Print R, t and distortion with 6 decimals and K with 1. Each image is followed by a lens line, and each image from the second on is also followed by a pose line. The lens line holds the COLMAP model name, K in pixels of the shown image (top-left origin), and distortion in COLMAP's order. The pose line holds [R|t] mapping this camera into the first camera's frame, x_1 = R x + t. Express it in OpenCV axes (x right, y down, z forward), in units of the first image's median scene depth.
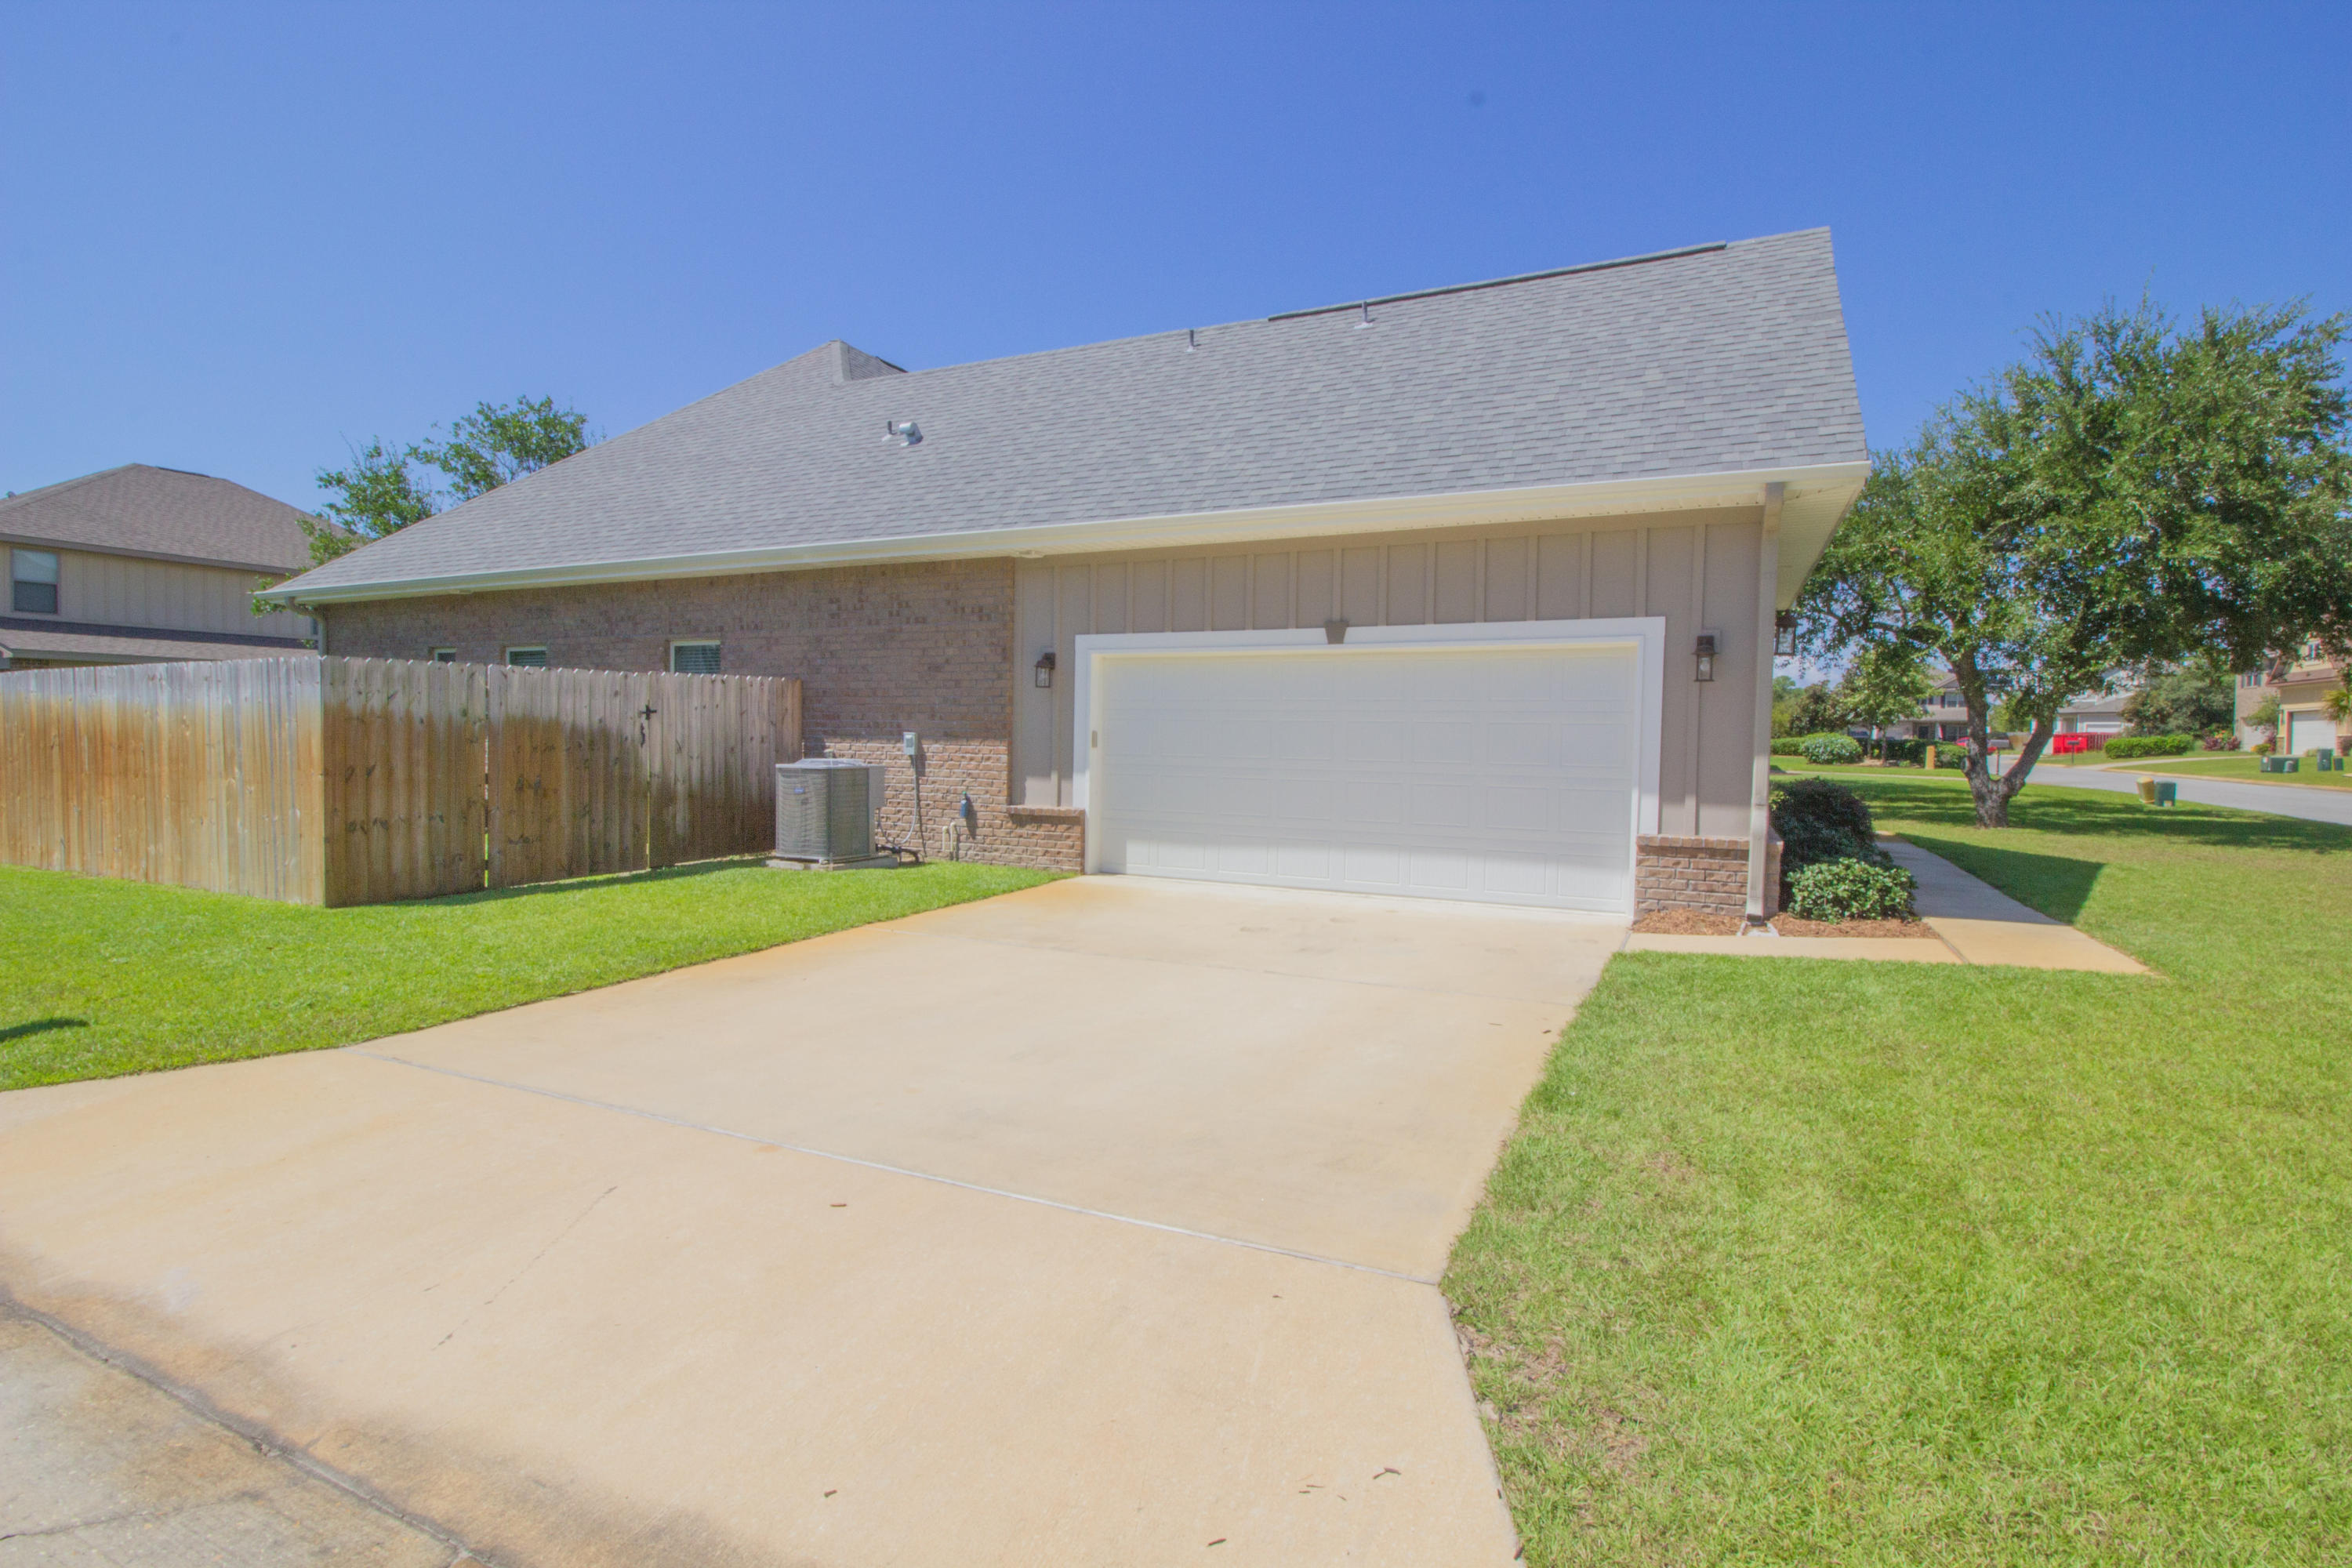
lens RADIAL K [[1124.0, 0, 1176.0], [0, 1124.0, 784.0], [0, 0, 1]] dist [-0.003494, -0.000812]
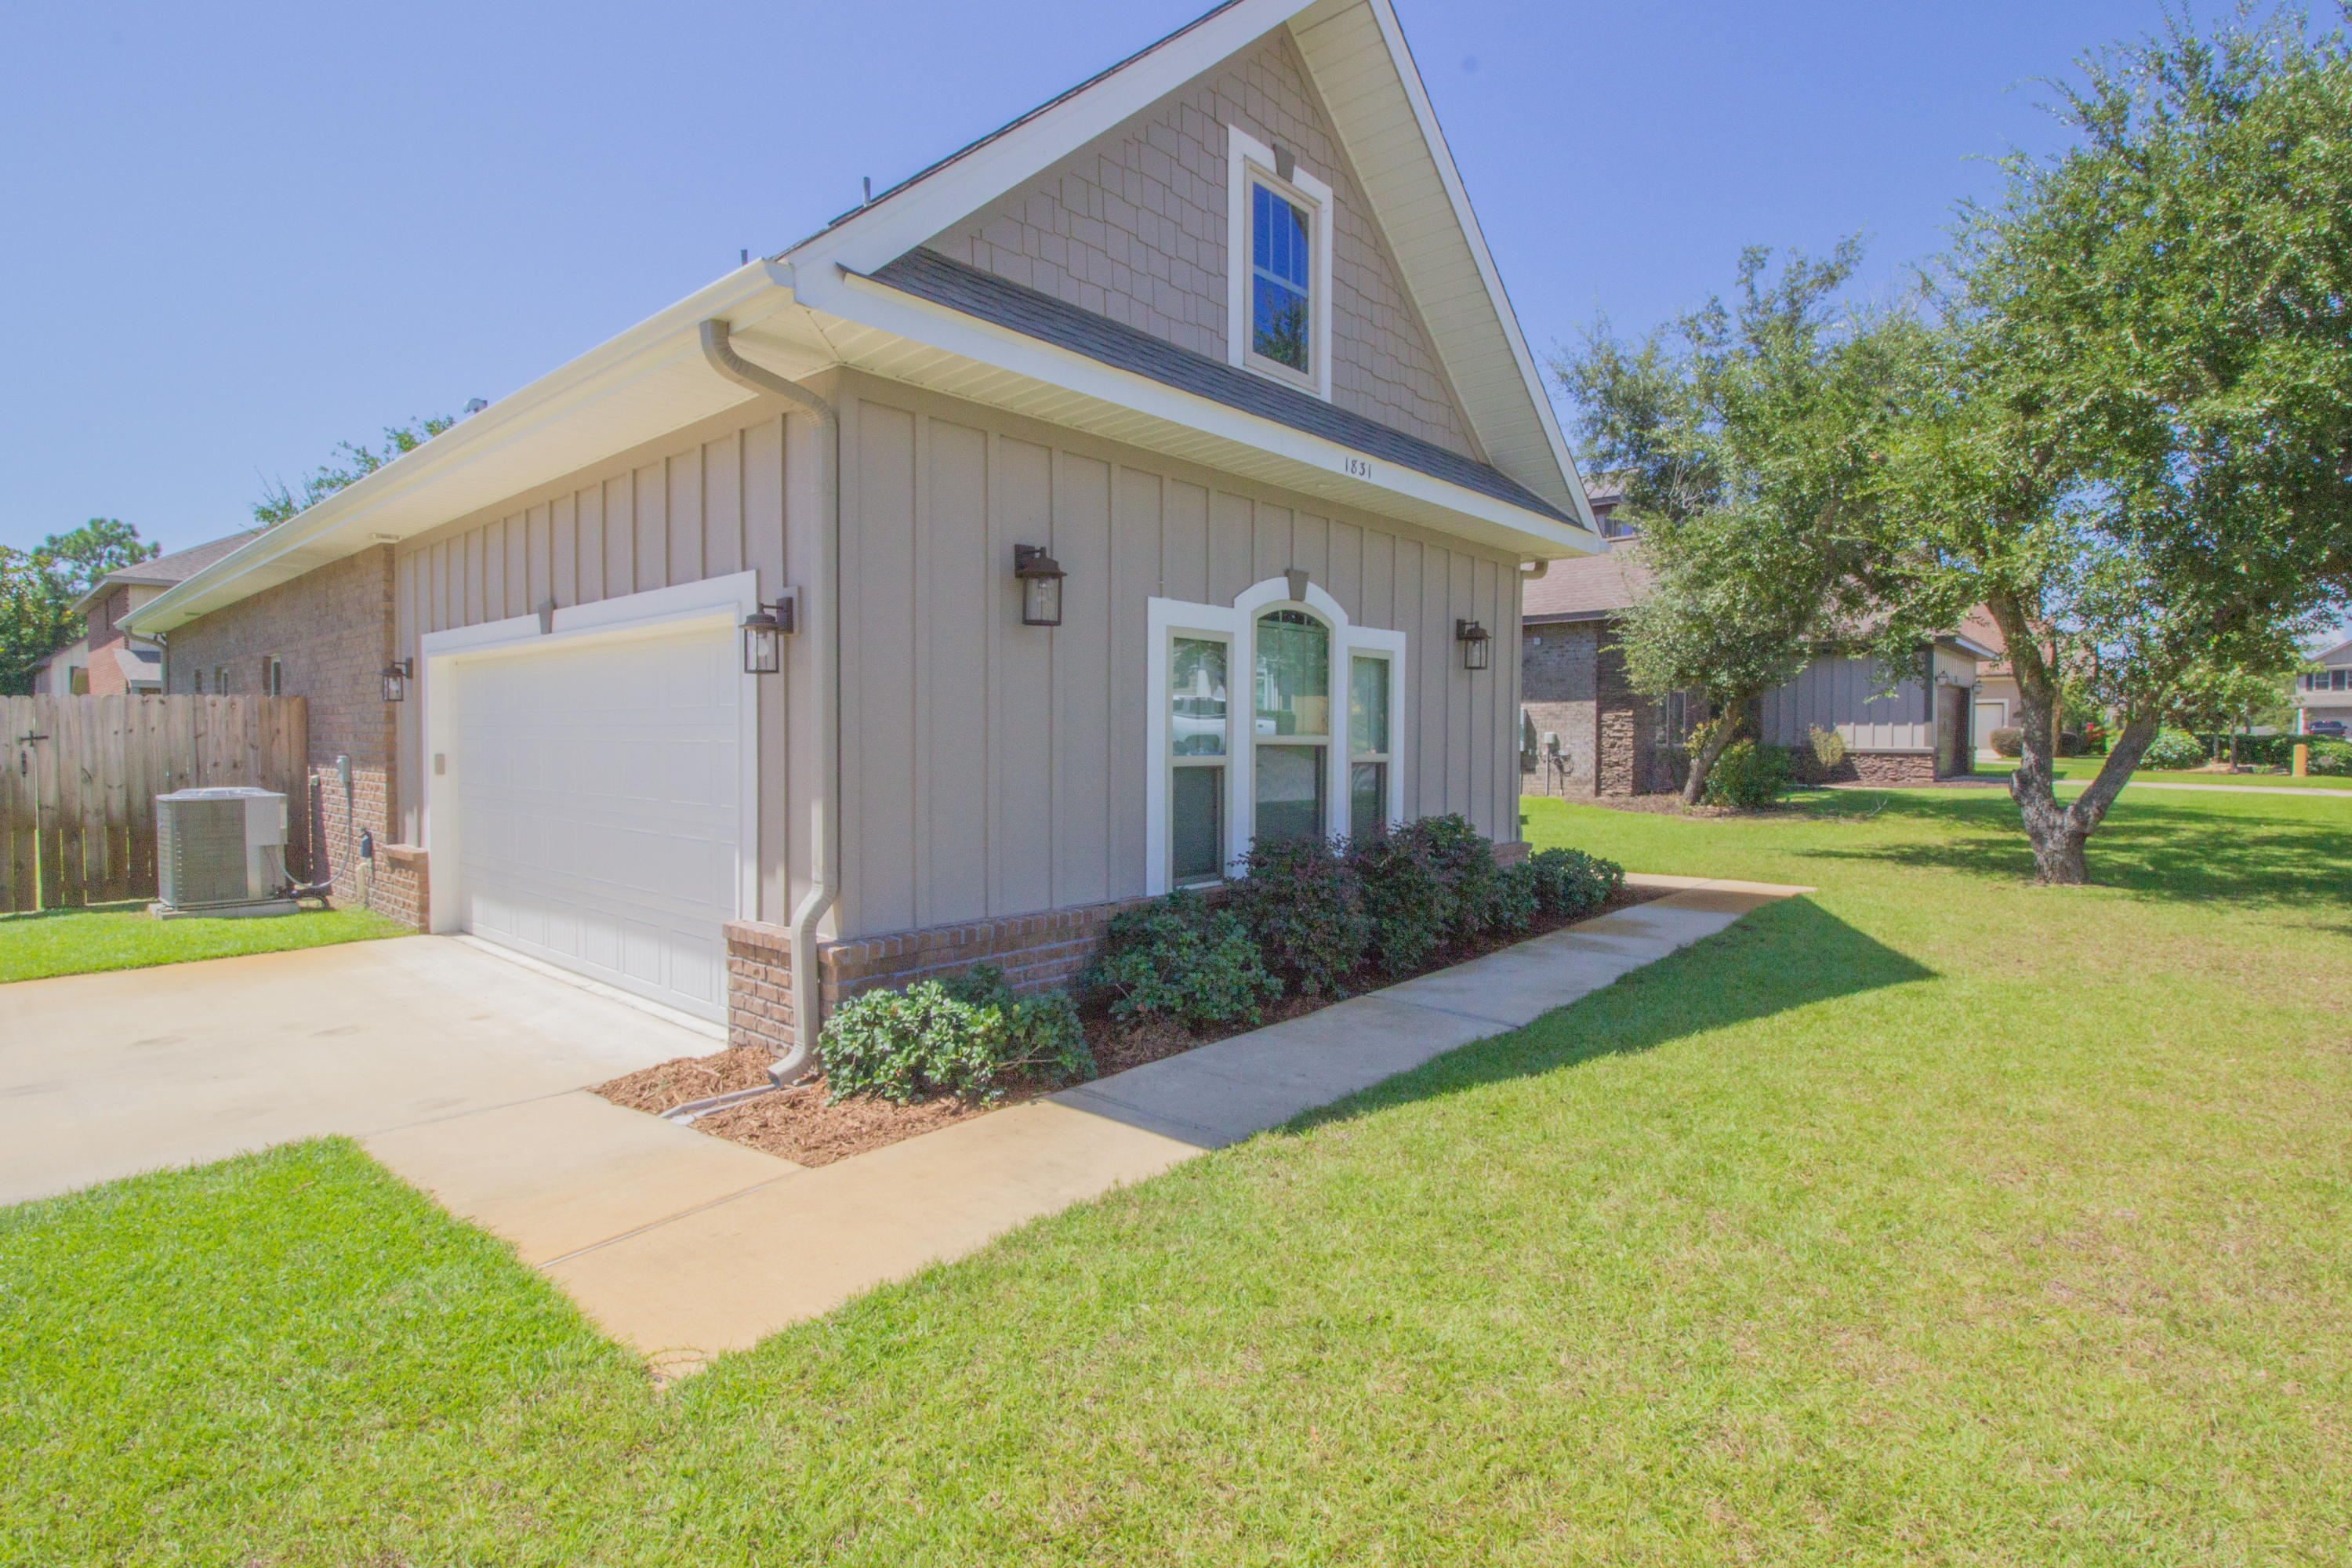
lens RADIAL K [[1124.0, 0, 1176.0], [0, 1124.0, 784.0], [0, 0, 1]] dist [-0.003494, -0.000812]
pose [[0.956147, -0.000434, -0.292888, 0.667722], [-0.000133, 0.999998, -0.001916, -0.024537], [0.292888, 0.001870, 0.956145, 0.394517]]
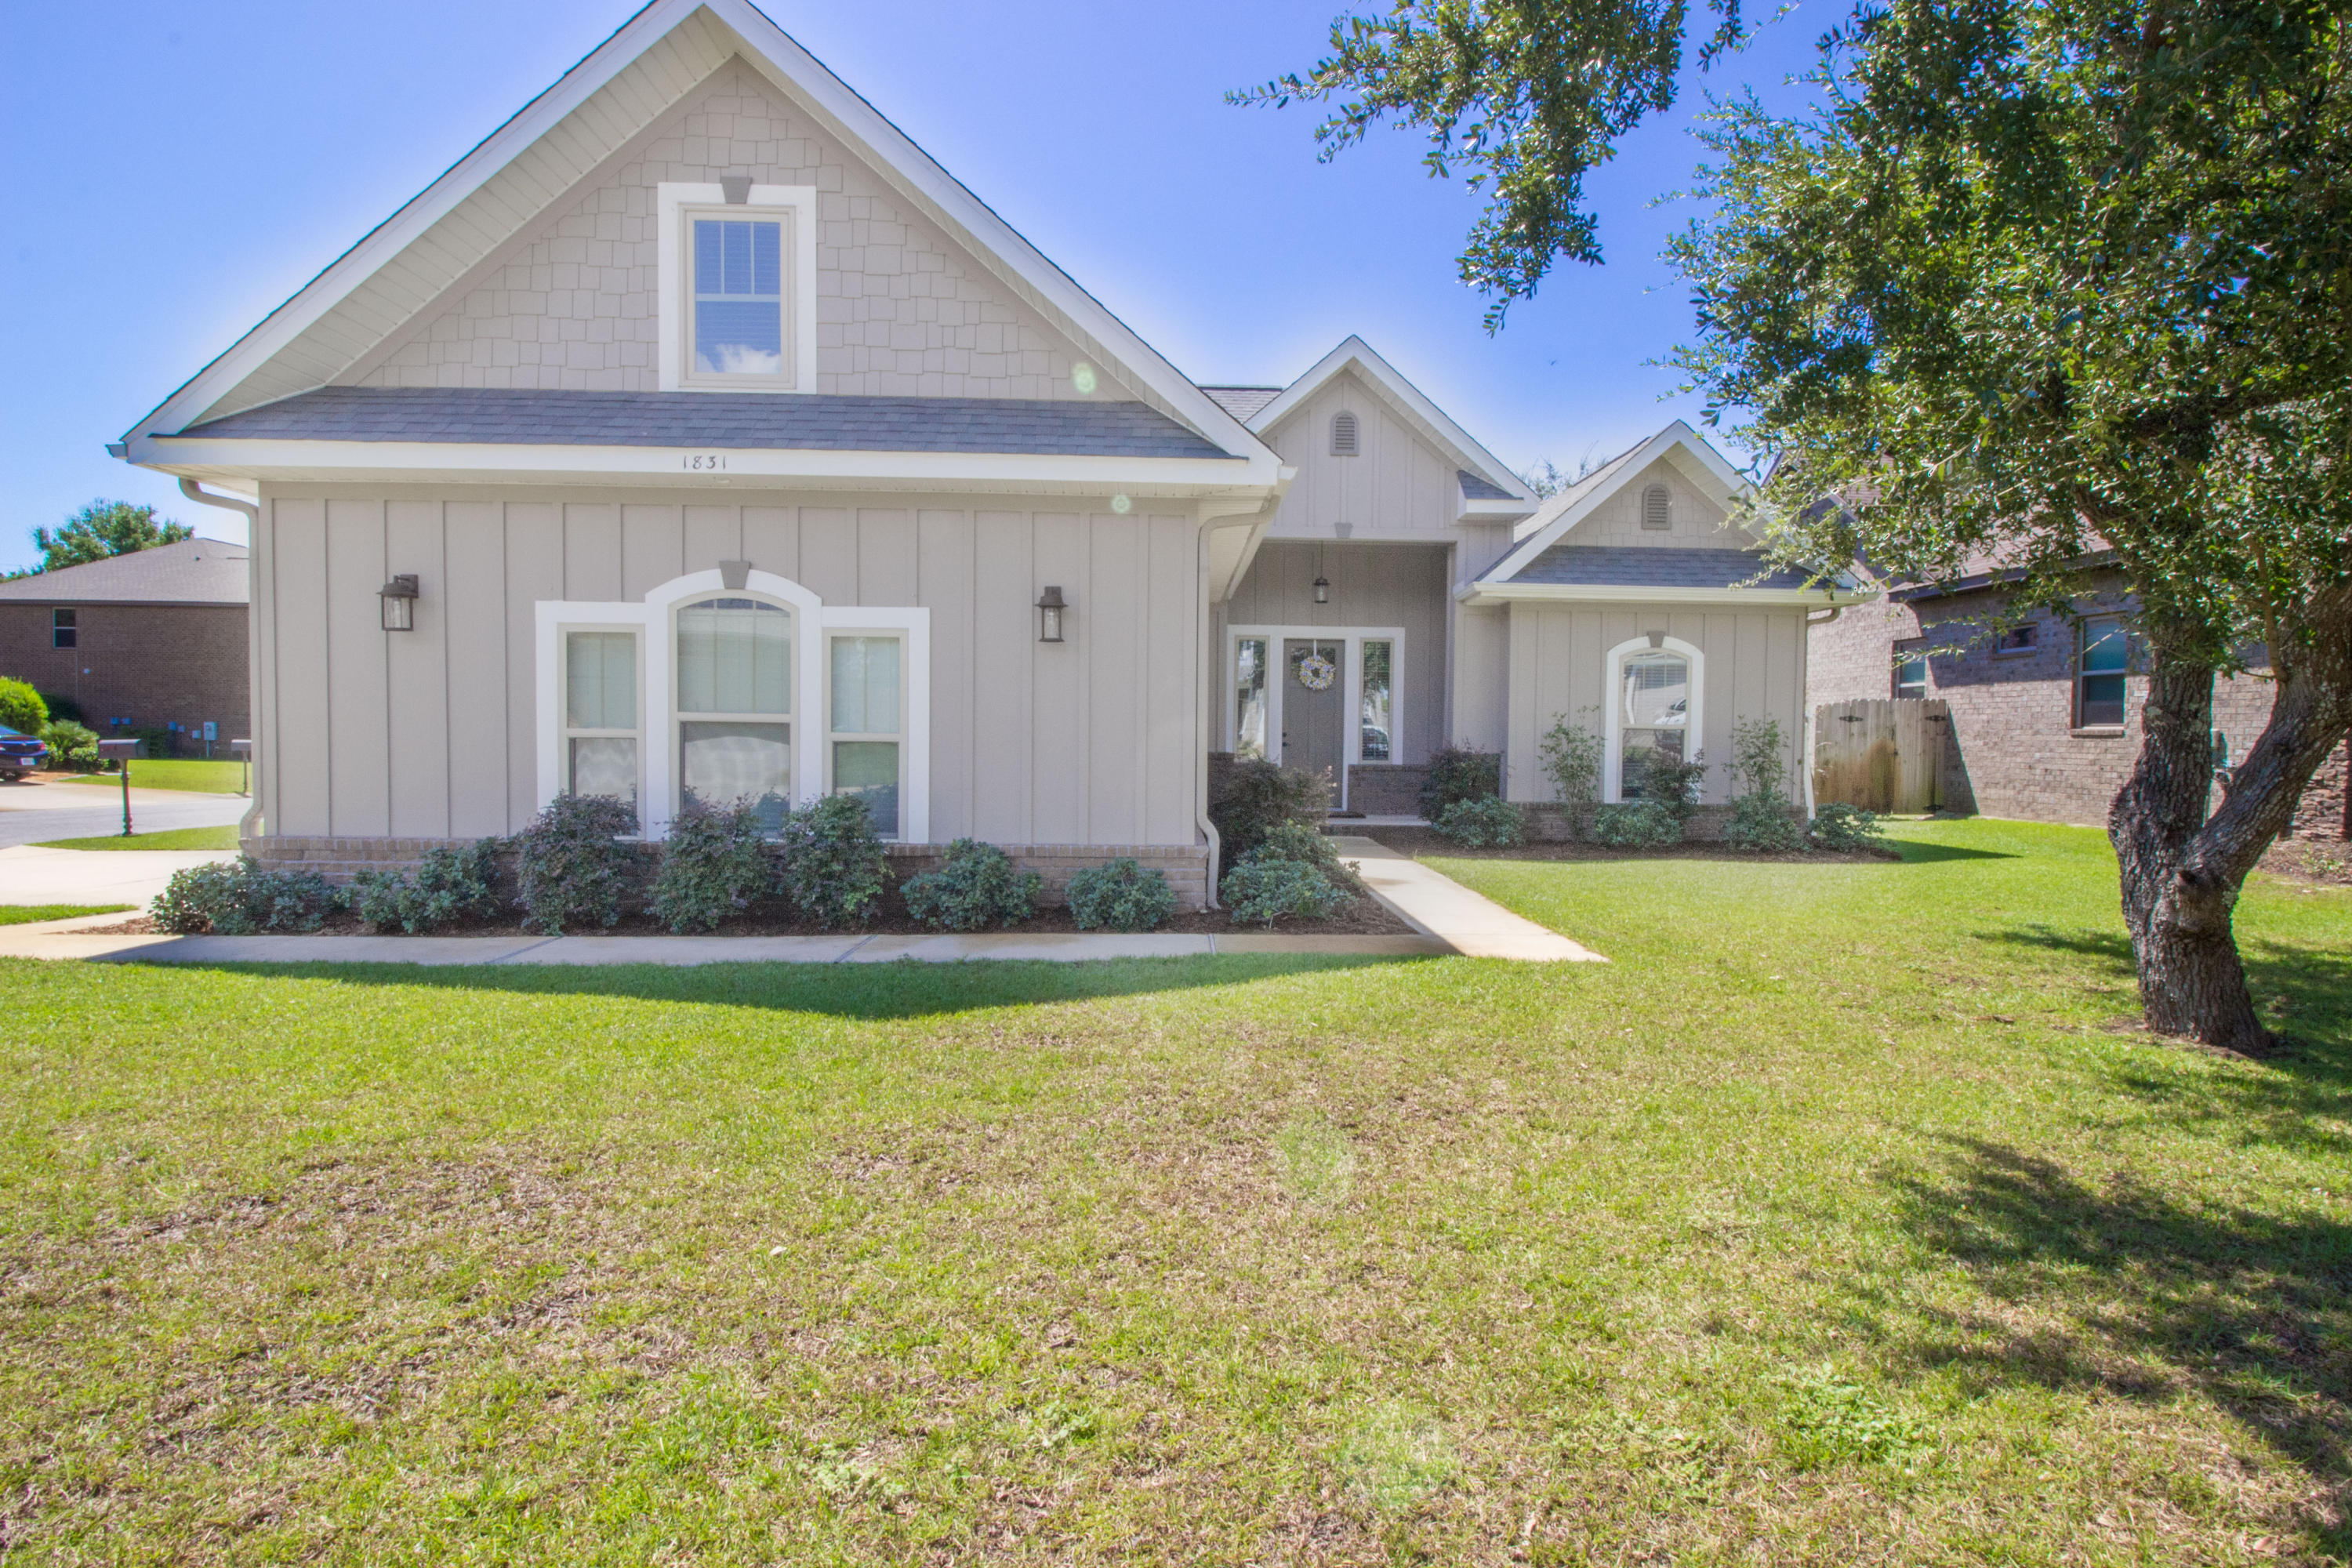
lens RADIAL K [[1215.2, 0, 999.8], [0, 1215.2, 760.1], [0, 0, 1]] dist [0.002877, 0.000271]
pose [[0.446395, 0.005558, -0.894819, 1.330147], [-0.042676, 0.998975, -0.015085, -0.021030], [0.893818, 0.044921, 0.446175, 0.877281]]
